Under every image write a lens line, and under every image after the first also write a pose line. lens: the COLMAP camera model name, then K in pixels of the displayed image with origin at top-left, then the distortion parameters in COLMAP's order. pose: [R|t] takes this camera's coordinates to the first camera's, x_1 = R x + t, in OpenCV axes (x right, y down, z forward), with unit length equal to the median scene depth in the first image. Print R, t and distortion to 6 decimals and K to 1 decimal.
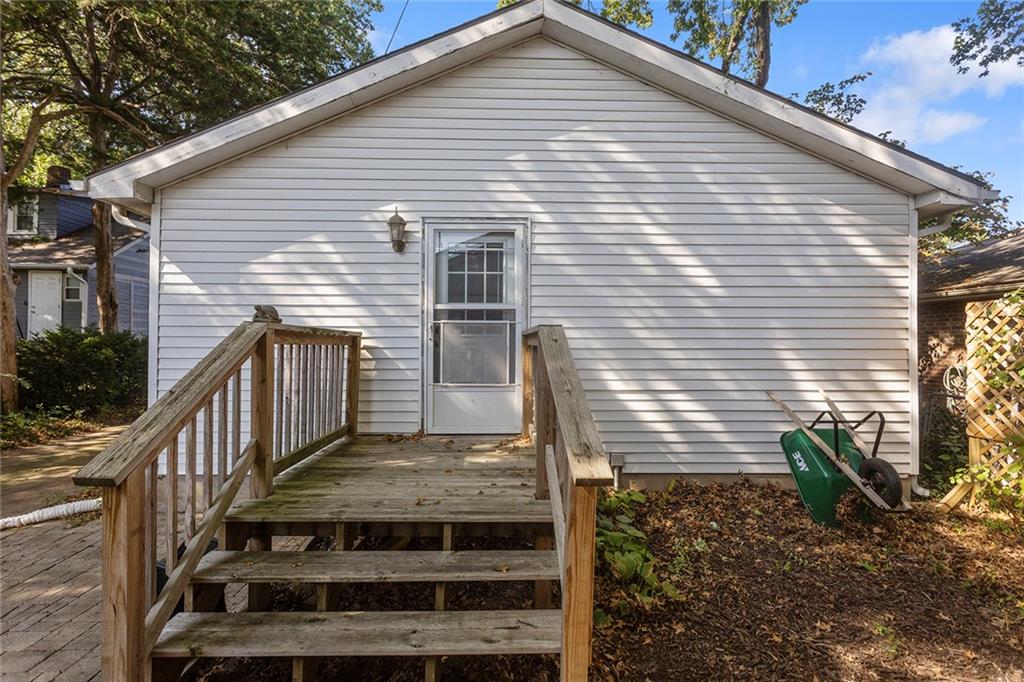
lens RADIAL K [[490.5, 0, 512.0], [0, 490.5, 338.8], [0, 0, 1]] dist [-0.002946, 0.001105]
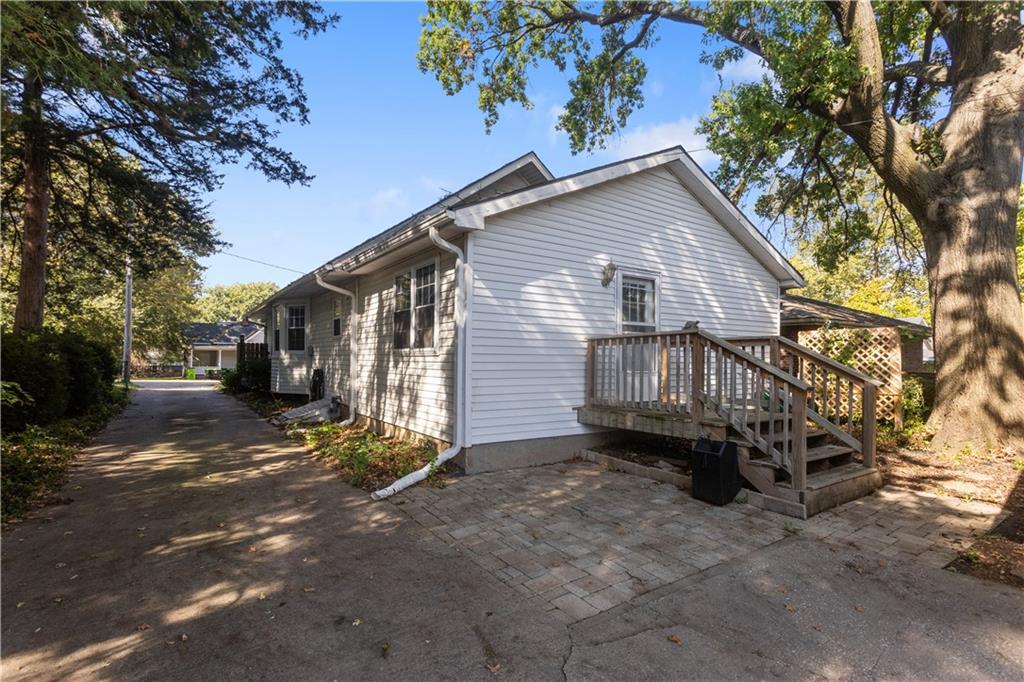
lens RADIAL K [[490.5, 0, 512.3], [0, 490.5, 351.2], [0, 0, 1]] dist [-0.002946, 0.001105]
pose [[0.832909, 0.011468, 0.553291, -1.317082], [-0.007385, 0.999927, -0.009608, 0.043350], [-0.553361, 0.003917, 0.832933, -0.115978]]
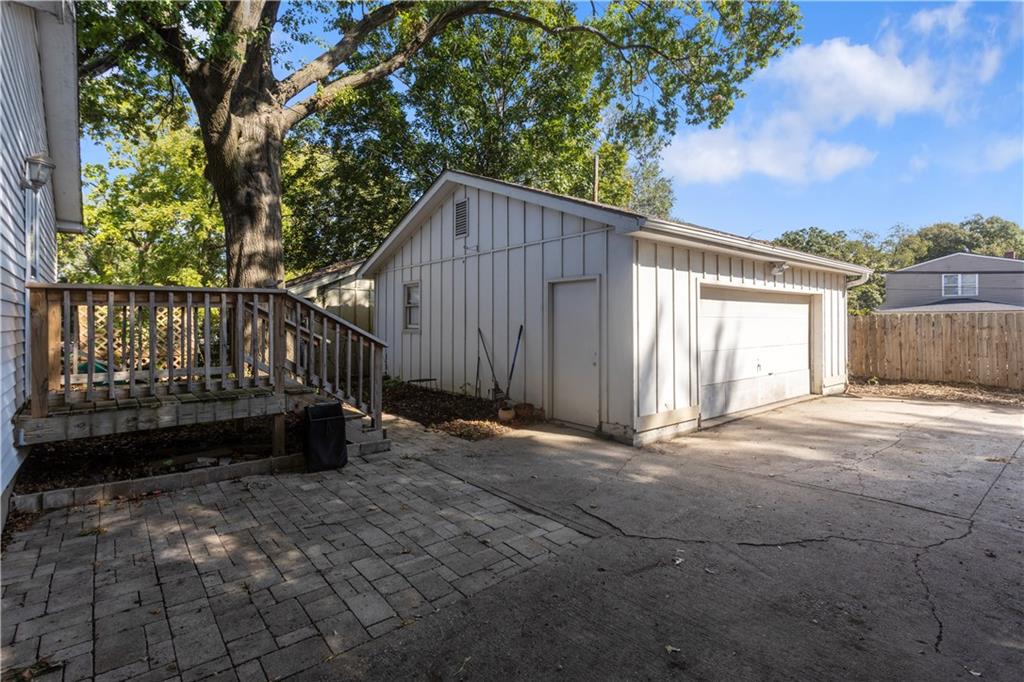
lens RADIAL K [[490.5, 0, 500.4], [0, 490.5, 315.5], [0, 0, 1]] dist [-0.002946, 0.001105]
pose [[-0.630306, 0.006459, 0.776320, -1.438166], [-0.001484, 0.999954, -0.009524, 0.040540], [-0.776345, -0.007155, -0.630267, 1.186357]]
